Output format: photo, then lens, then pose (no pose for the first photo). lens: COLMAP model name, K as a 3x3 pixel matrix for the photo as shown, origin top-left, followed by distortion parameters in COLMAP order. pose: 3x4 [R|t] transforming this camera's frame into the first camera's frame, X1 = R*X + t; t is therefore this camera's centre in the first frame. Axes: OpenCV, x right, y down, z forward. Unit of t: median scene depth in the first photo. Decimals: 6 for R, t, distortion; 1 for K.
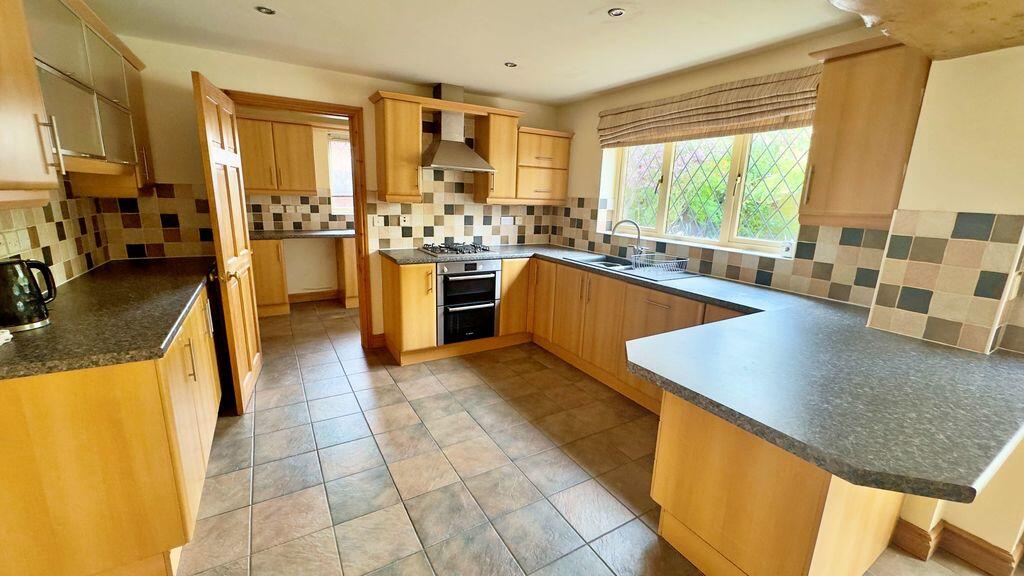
lens RADIAL K [[411.5, 0, 512.0], [0, 411.5, 288.0], [0, 0, 1]] dist [-0.001199, -0.000389]
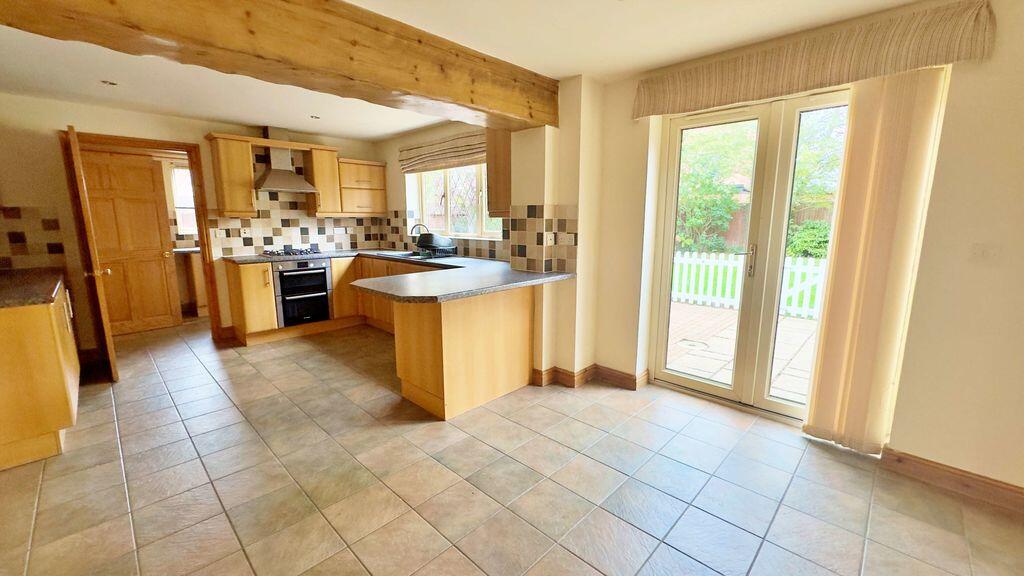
lens RADIAL K [[411.5, 0, 512.0], [0, 411.5, 288.0], [0, 0, 1]] dist [-0.001199, -0.000389]
pose [[0.965582, -0.078379, 0.248008, 0.199403], [0.090755, 0.995115, -0.038849, 0.125586], [-0.243752, 0.060020, 0.967979, -0.394302]]
